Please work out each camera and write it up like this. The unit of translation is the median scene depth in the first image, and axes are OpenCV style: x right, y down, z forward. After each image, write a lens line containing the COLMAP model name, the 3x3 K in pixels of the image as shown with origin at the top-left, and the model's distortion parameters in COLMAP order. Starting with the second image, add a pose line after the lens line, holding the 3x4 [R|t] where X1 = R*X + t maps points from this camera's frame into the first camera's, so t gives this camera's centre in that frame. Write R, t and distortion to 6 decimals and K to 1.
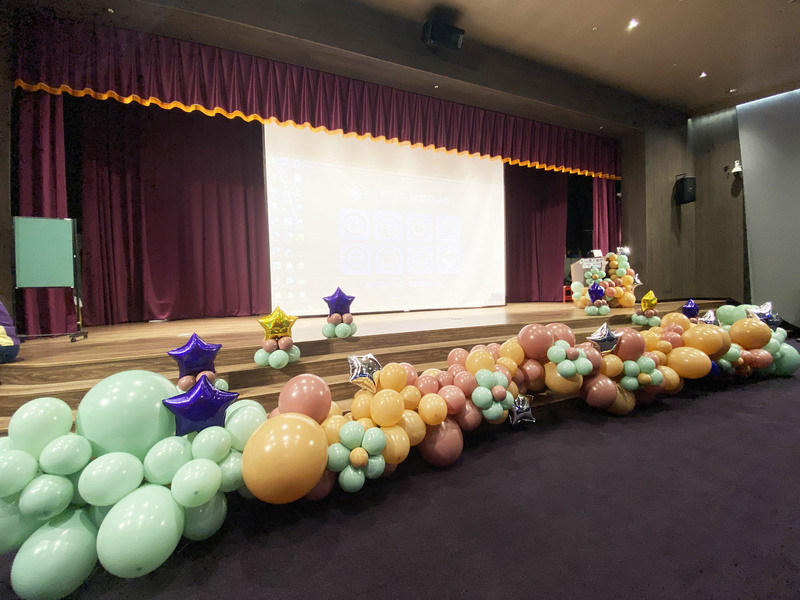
lens RADIAL K [[327.8, 0, 400.0], [0, 327.8, 300.0], [0, 0, 1]] dist [-0.035008, -0.000209]
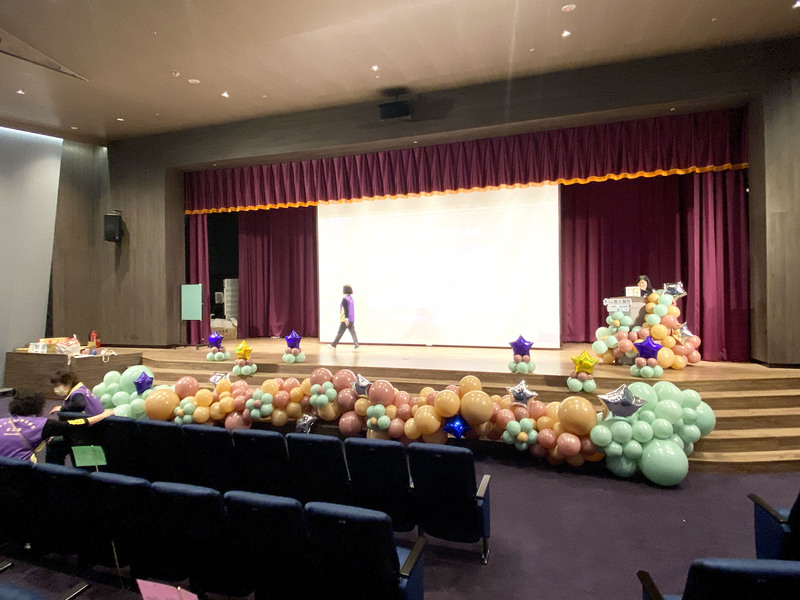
lens RADIAL K [[430.9, 0, 400.0], [0, 430.9, 300.0], [0, 0, 1]] dist [0.002332, 0.000246]
pose [[0.769094, 0.022558, -0.638737, 0.861877], [-0.029202, 0.999574, 0.000140, -0.113307], [0.638468, 0.018544, 0.769425, -0.127528]]
